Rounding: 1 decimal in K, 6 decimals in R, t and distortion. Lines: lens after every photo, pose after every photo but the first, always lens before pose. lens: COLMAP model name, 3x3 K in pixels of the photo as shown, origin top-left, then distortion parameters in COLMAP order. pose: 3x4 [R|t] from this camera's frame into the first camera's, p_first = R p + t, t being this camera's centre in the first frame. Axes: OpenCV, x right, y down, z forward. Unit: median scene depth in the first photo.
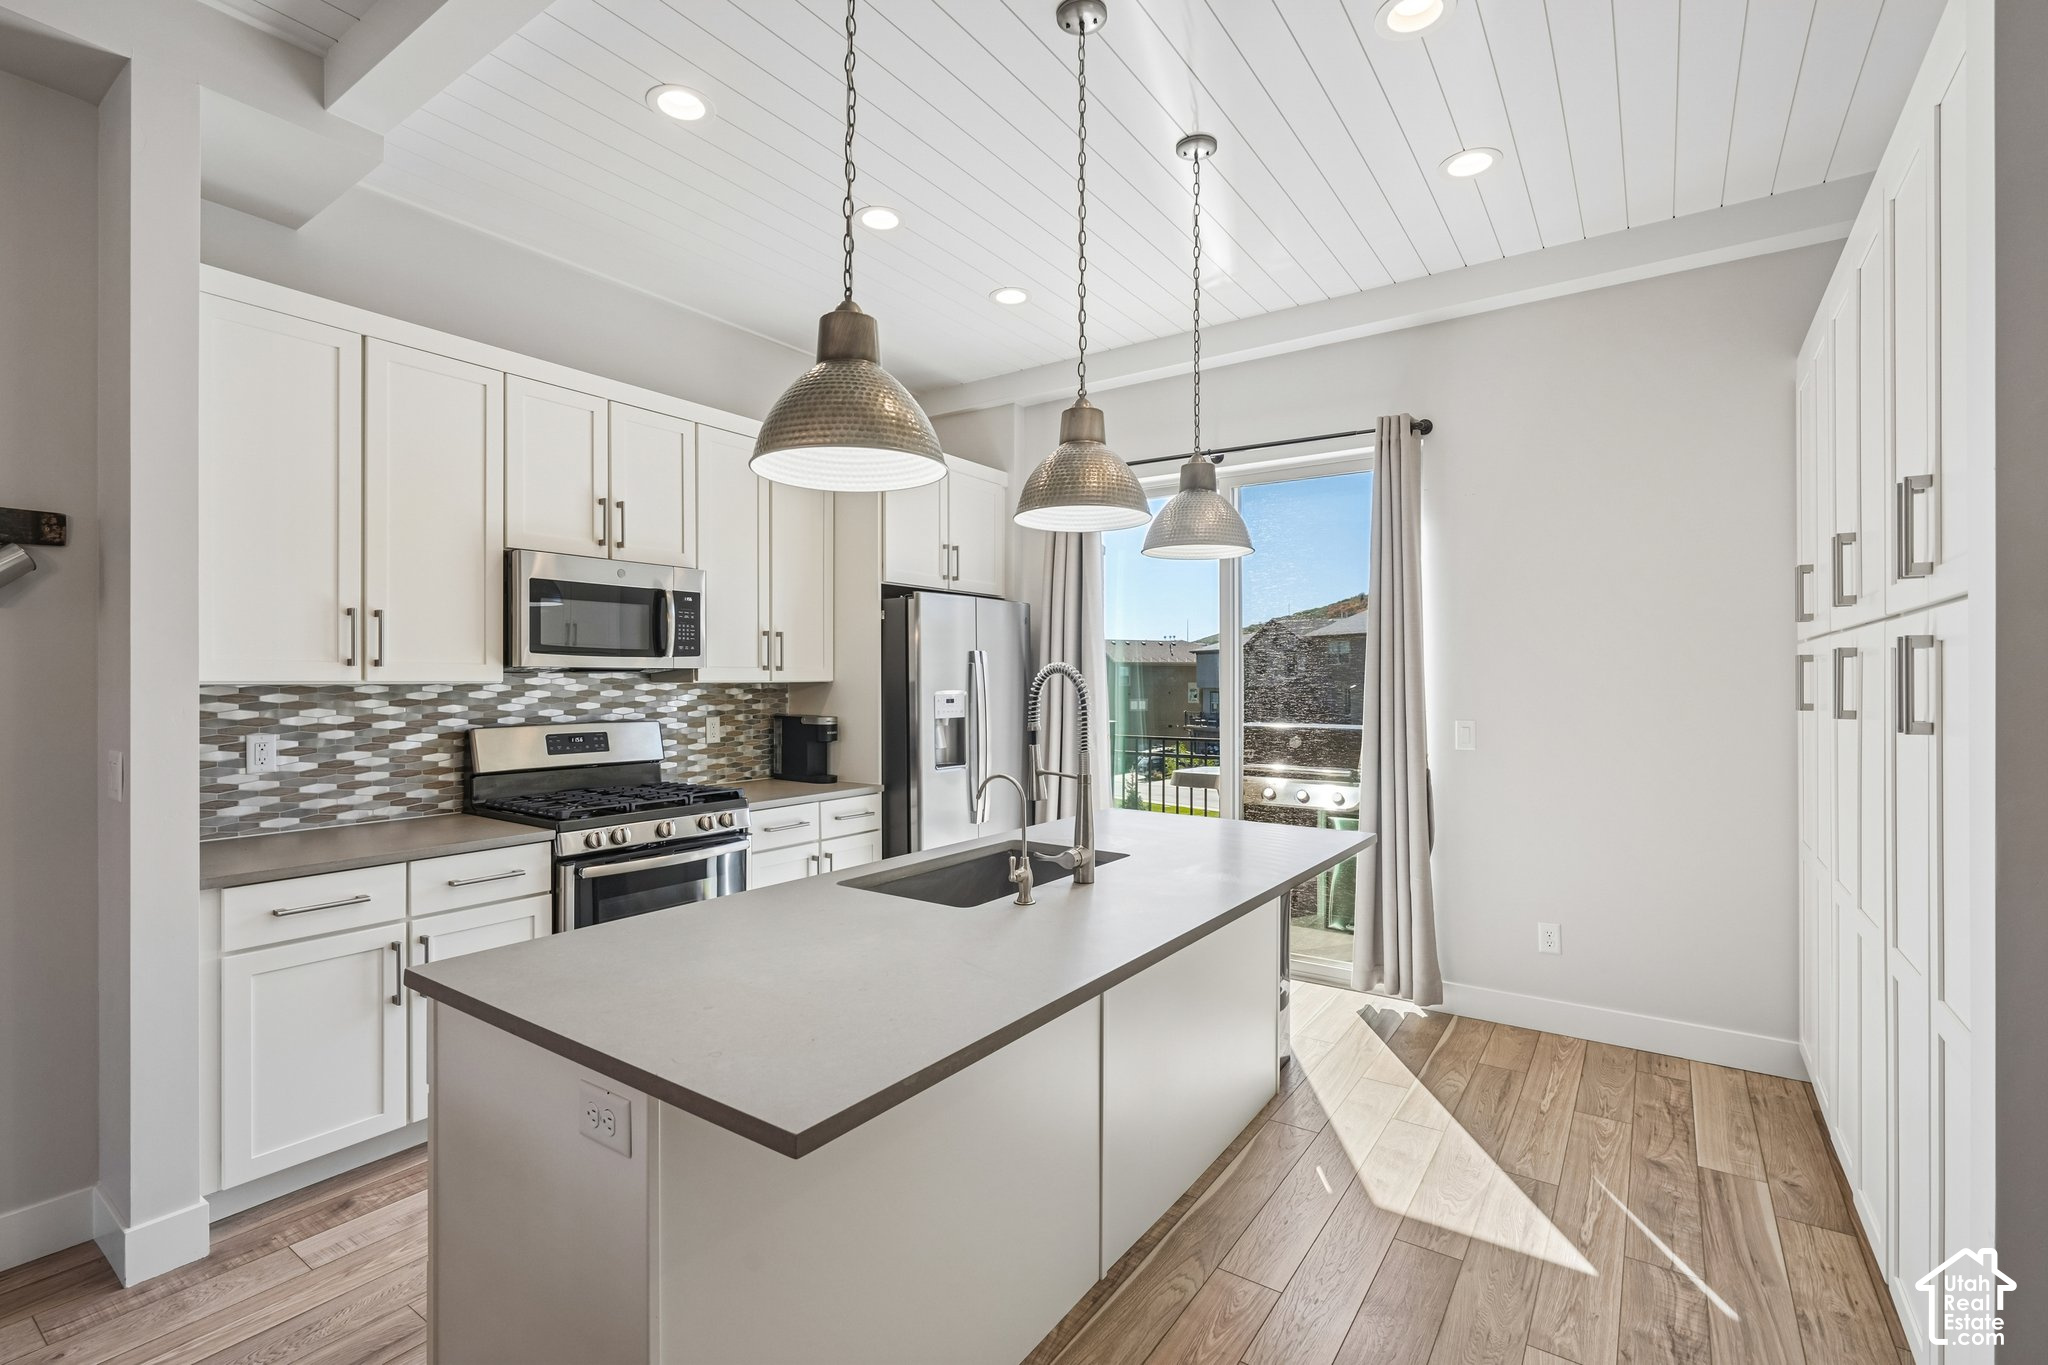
lens RADIAL K [[925.8, 0, 1037.9], [0, 925.8, 688.4], [0, 0, 1]] dist [-0.004069, 0.001344]
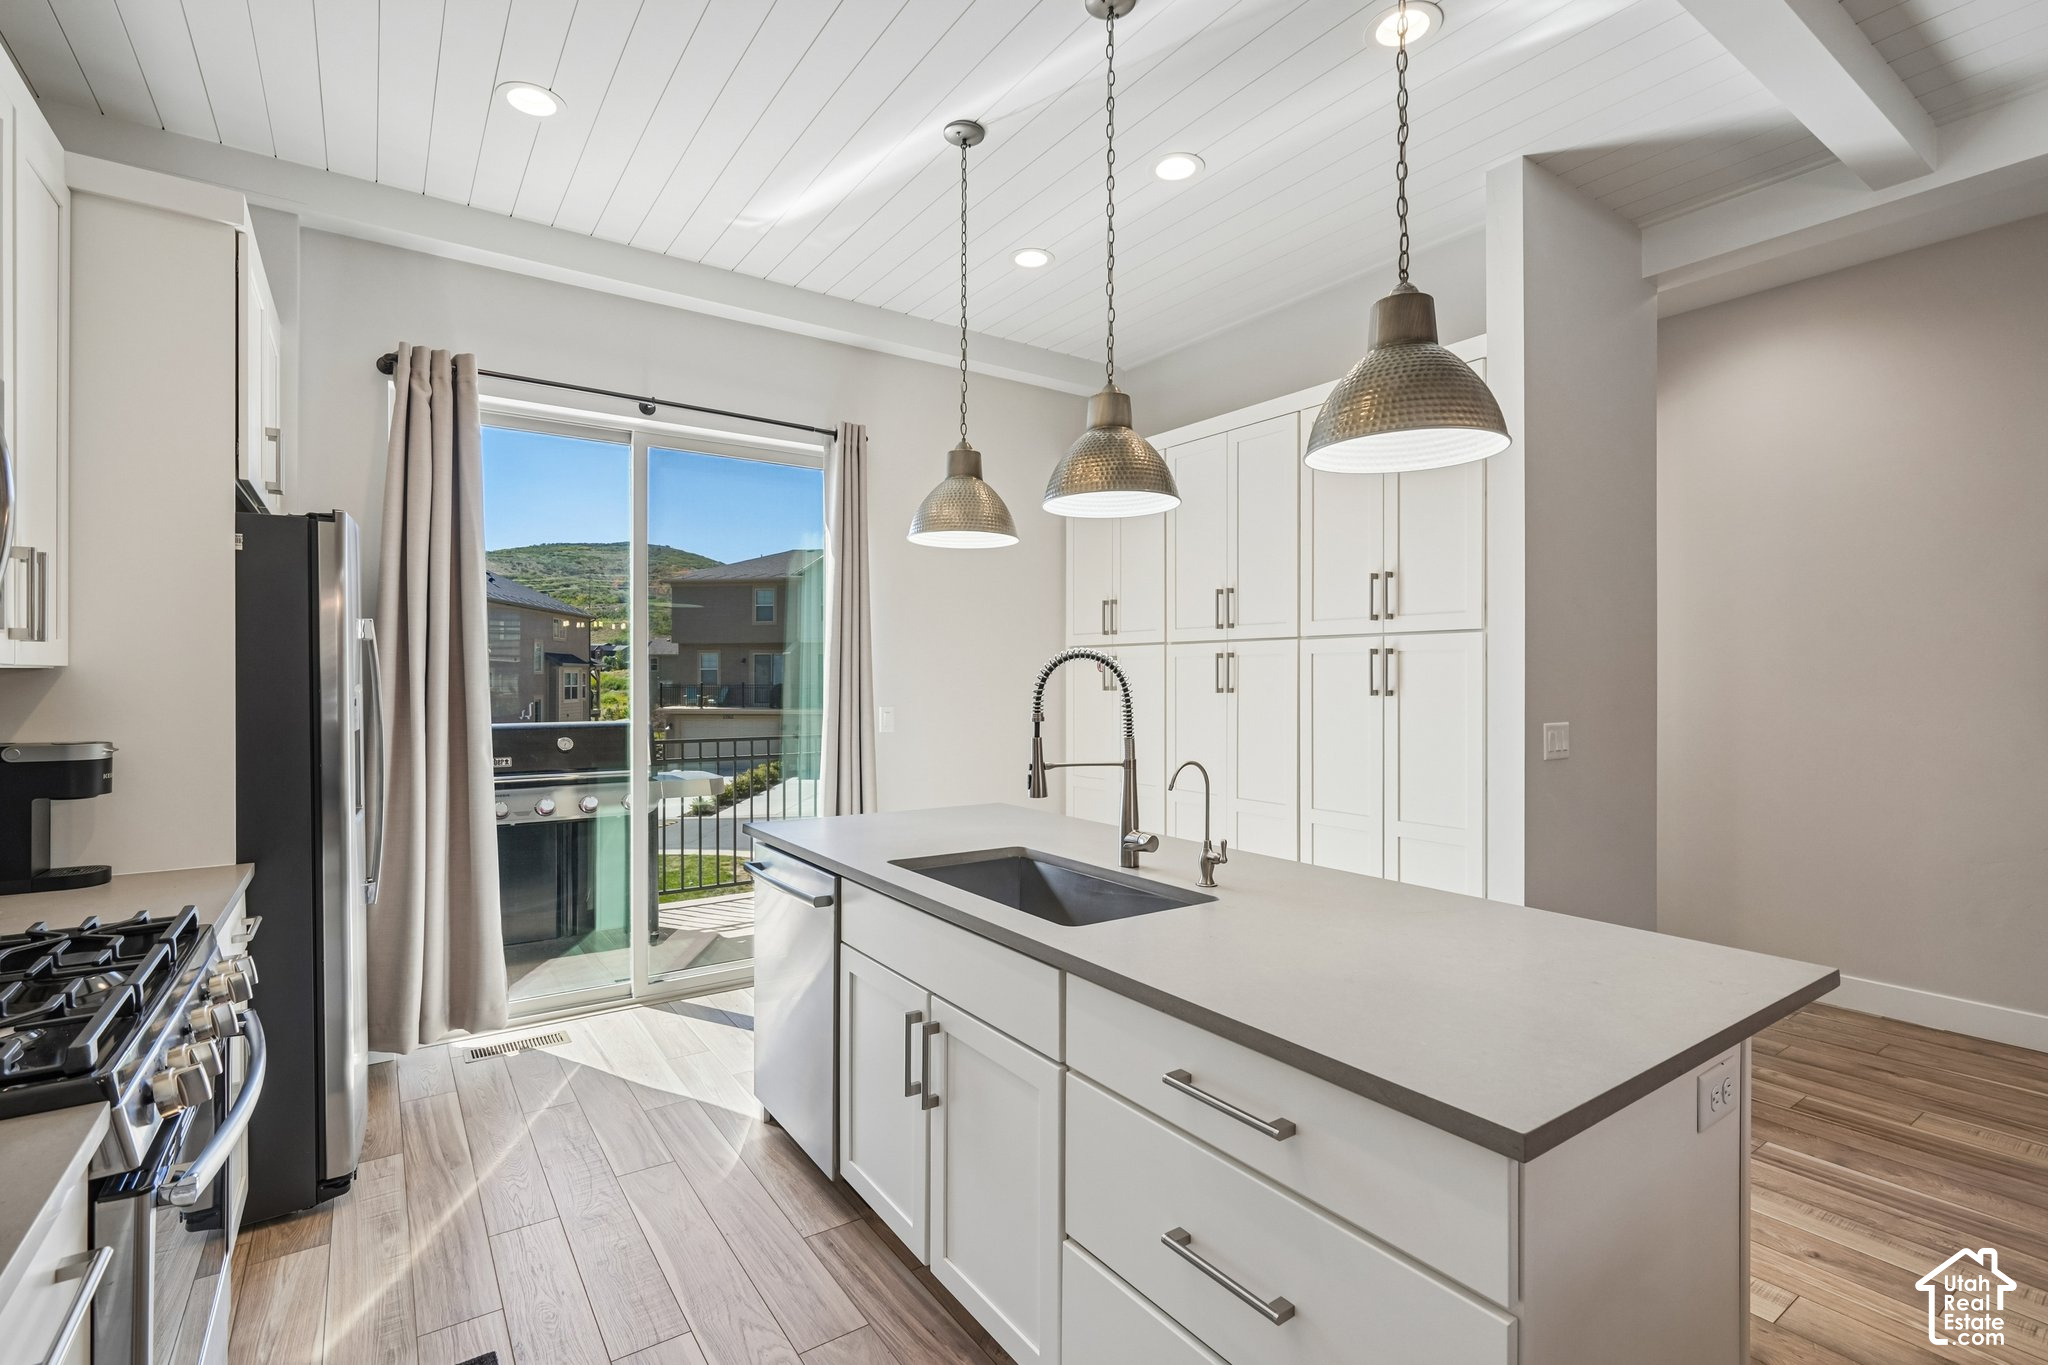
lens RADIAL K [[925.8, 0, 1019.2], [0, 925.8, 685.6], [0, 0, 1]] dist [-0.004069, 0.001344]
pose [[0.357024, -0.008861, 0.934053, -0.561888], [0.008142, 0.999947, 0.006374, 0.002996], [-0.934060, 0.005329, 0.357077, 0.446777]]
